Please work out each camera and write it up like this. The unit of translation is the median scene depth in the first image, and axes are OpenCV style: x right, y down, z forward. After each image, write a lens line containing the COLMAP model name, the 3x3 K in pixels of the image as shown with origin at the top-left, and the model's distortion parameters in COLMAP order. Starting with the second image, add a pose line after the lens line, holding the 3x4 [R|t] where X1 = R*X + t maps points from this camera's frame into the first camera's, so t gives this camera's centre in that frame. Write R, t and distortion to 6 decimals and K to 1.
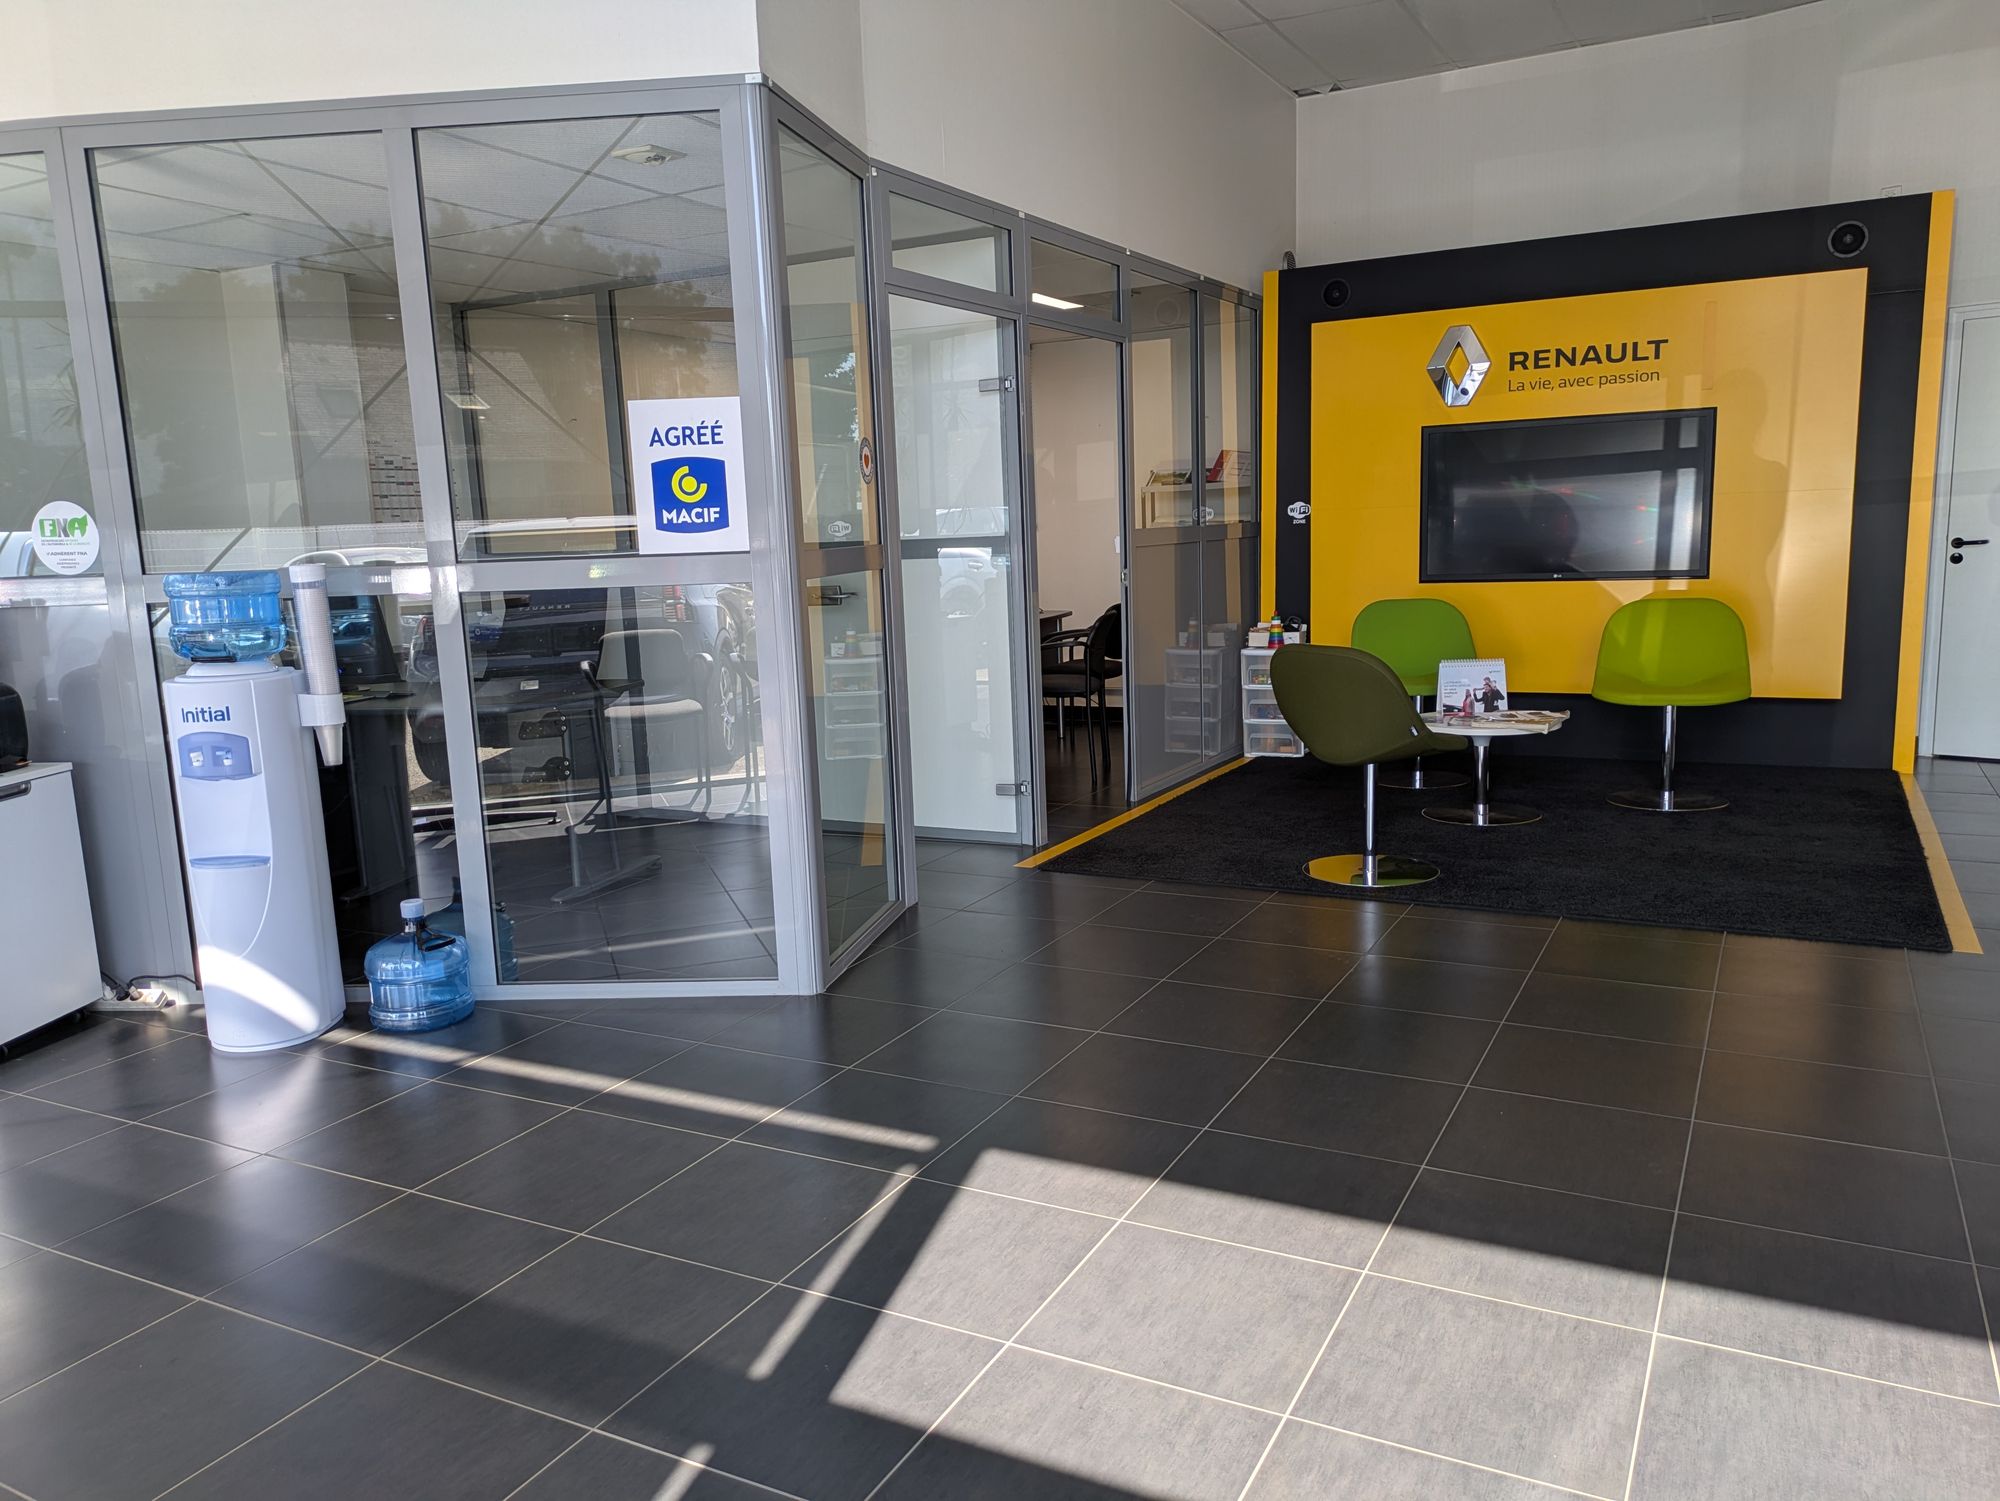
lens RADIAL K [[1481.6, 0, 1001.8], [0, 1481.6, 714.8], [0, 0, 1]] dist [0.000467, -0.000256]
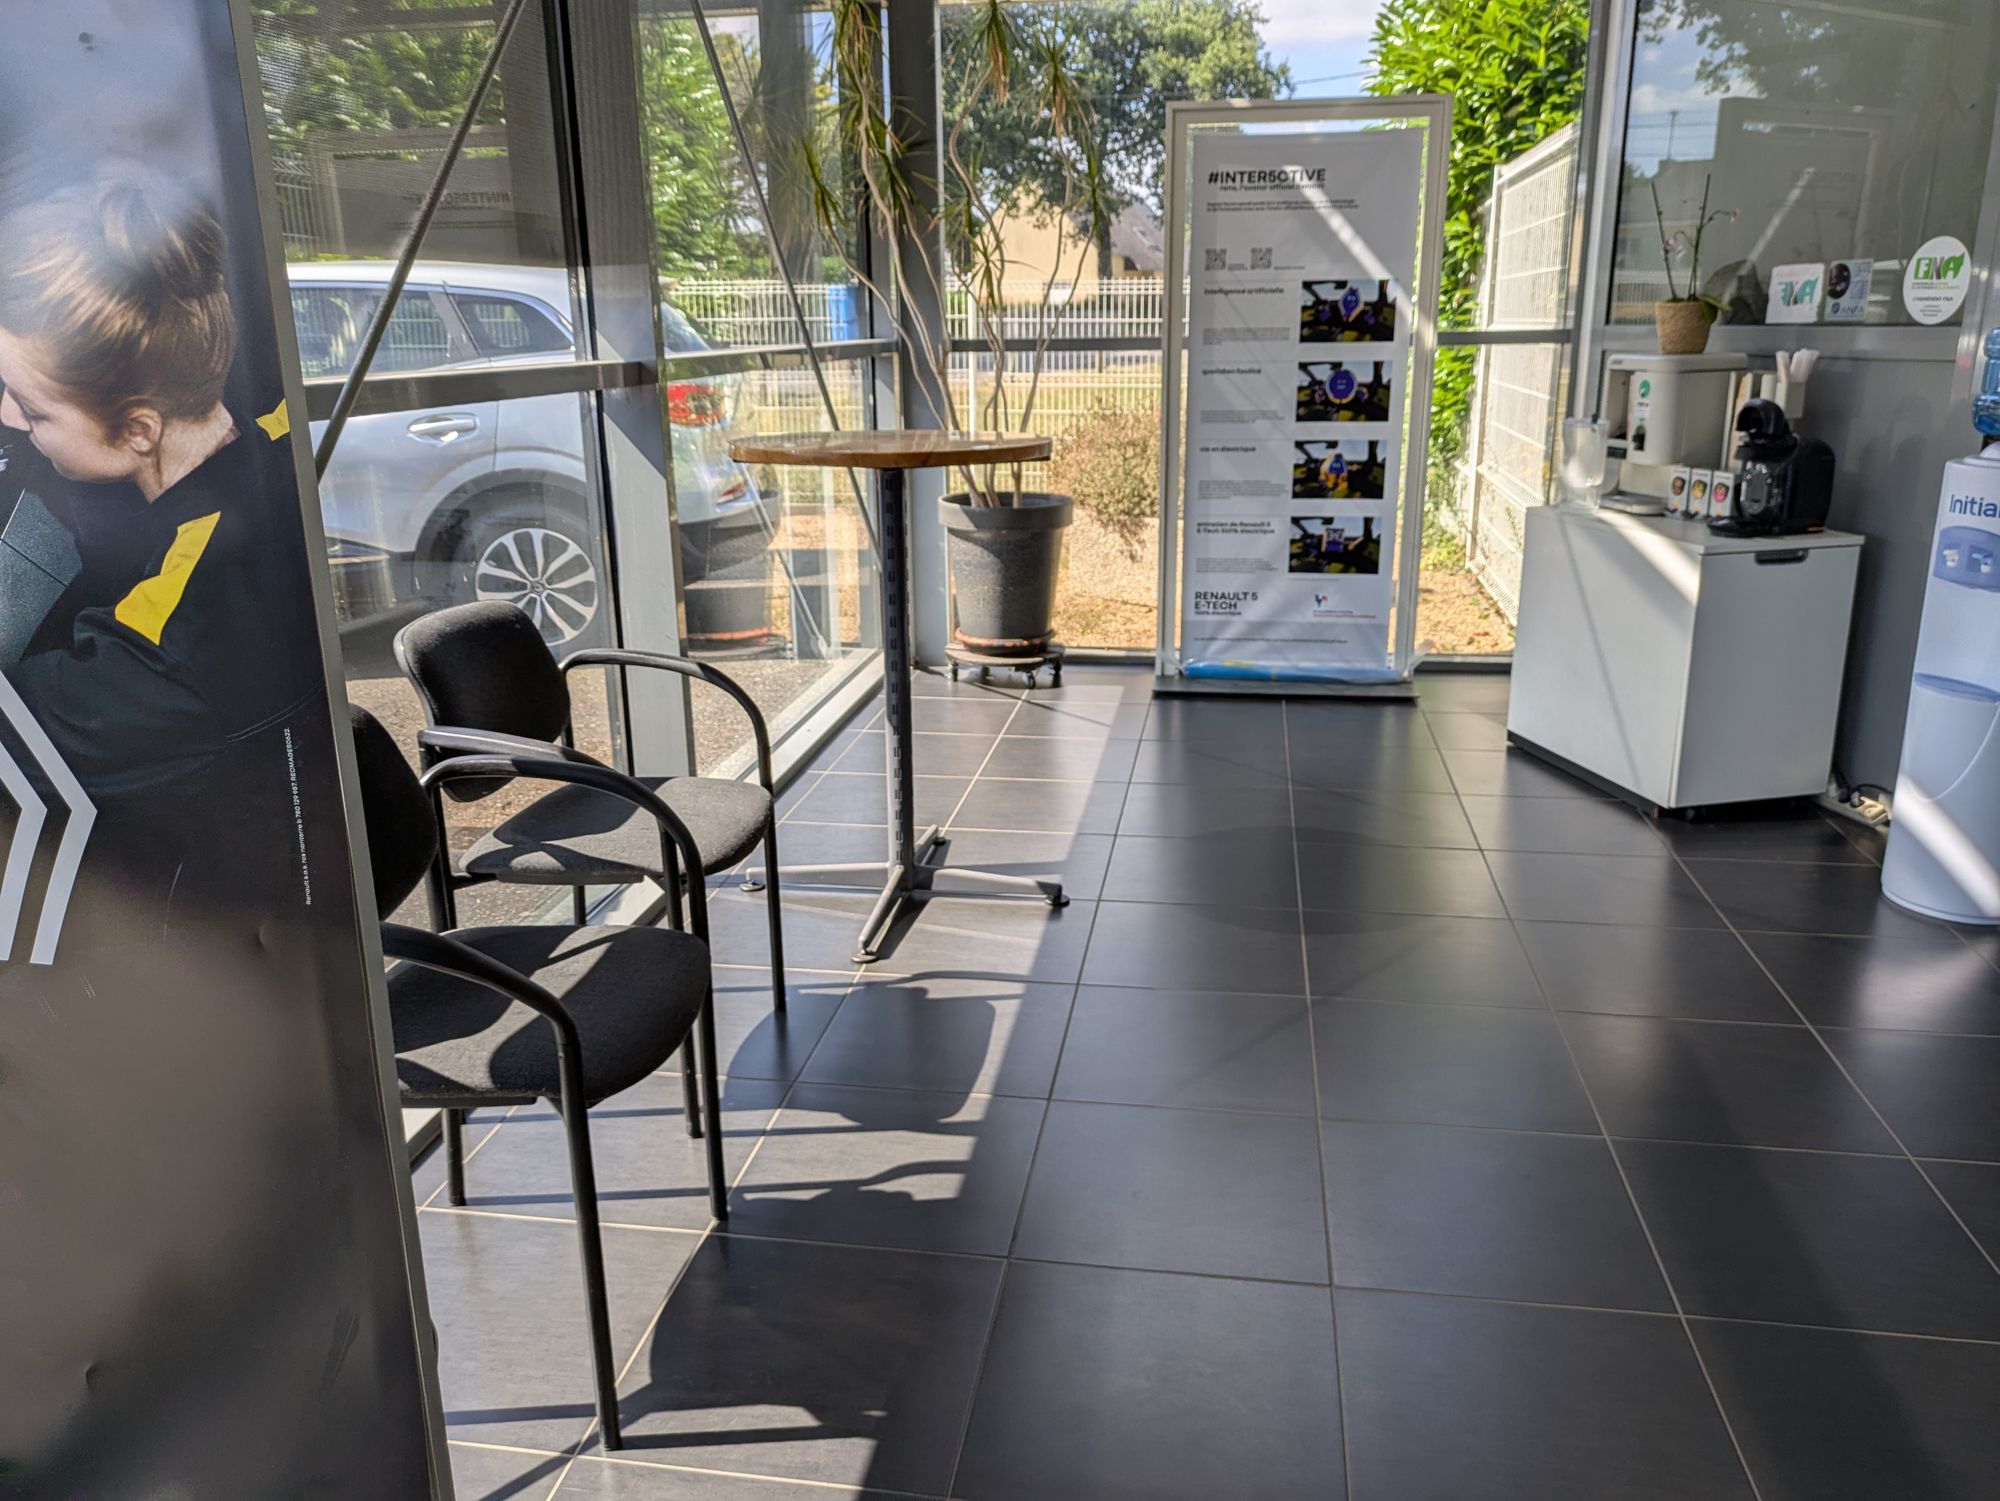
lens RADIAL K [[1481.6, 0, 1001.8], [0, 1481.6, 714.8], [0, 0, 1]] dist [0.000467, -0.000256]
pose [[0.323361, 0.274525, -0.905579, 0.053190], [-0.118967, 0.961194, 0.248904, -0.025848], [0.938768, 0.027248, 0.343472, 0.195598]]
